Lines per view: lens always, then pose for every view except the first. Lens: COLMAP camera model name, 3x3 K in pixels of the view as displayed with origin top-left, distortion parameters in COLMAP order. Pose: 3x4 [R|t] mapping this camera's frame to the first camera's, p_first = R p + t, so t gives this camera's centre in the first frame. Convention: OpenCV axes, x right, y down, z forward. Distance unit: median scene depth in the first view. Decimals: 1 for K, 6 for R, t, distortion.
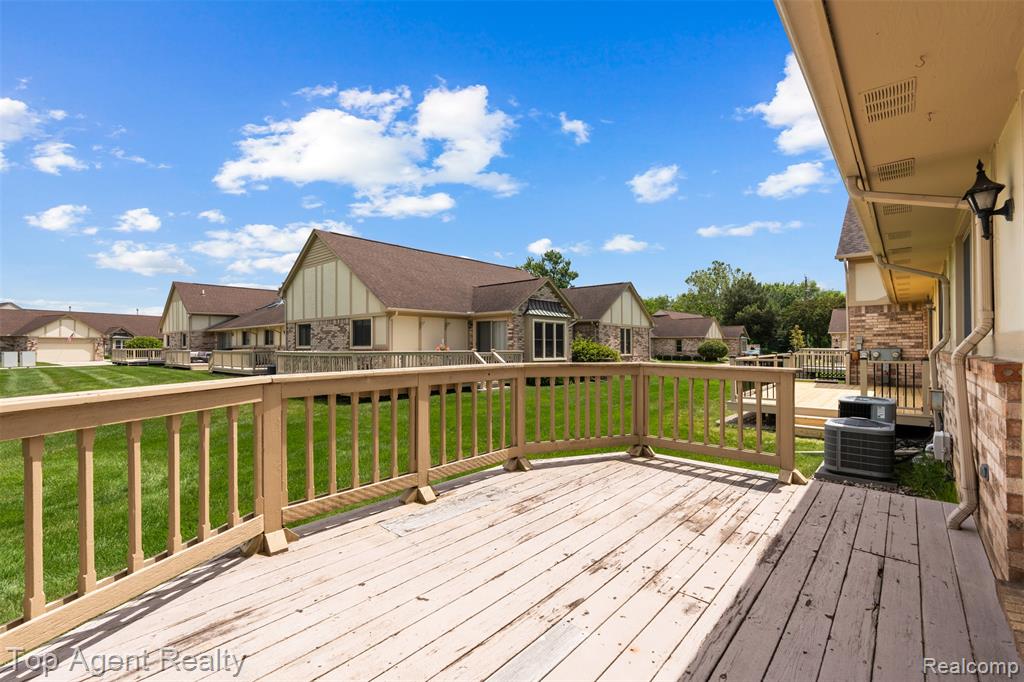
lens RADIAL K [[448.5, 0, 514.6], [0, 448.5, 345.4], [0, 0, 1]] dist [0.002833, 0.000163]
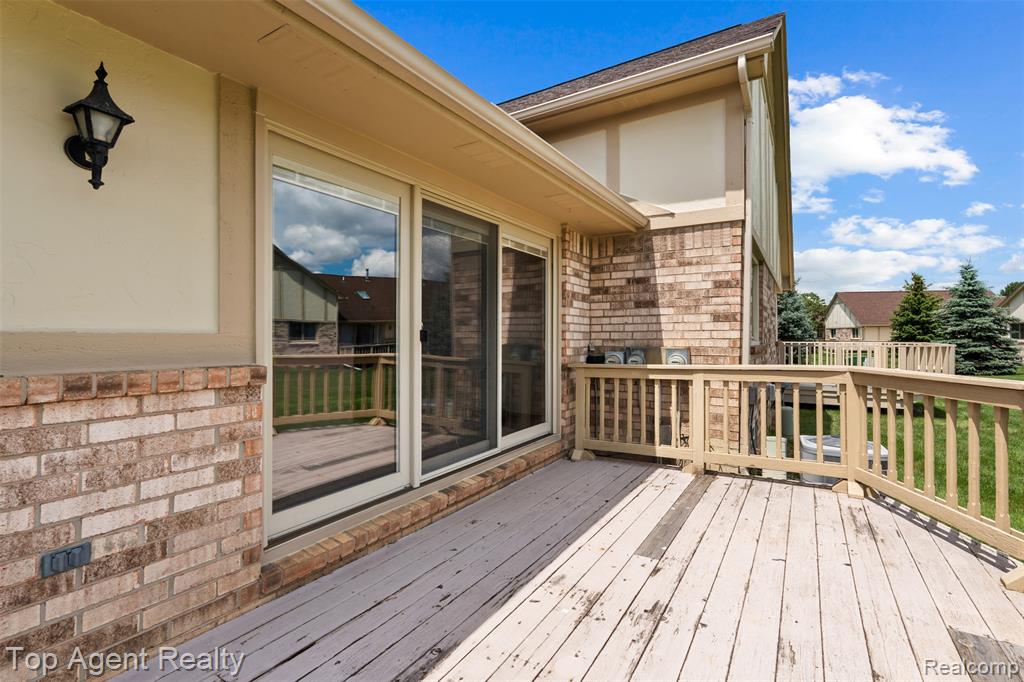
lens RADIAL K [[456.2, 0, 516.2], [0, 456.2, 337.9], [0, 0, 1]] dist [-0.002934, -0.000196]
pose [[-0.987844, 0.002403, -0.155429, 0.642778], [0.001766, 0.999989, 0.004237, -0.026784], [0.155438, 0.003911, -0.987838, 2.015059]]
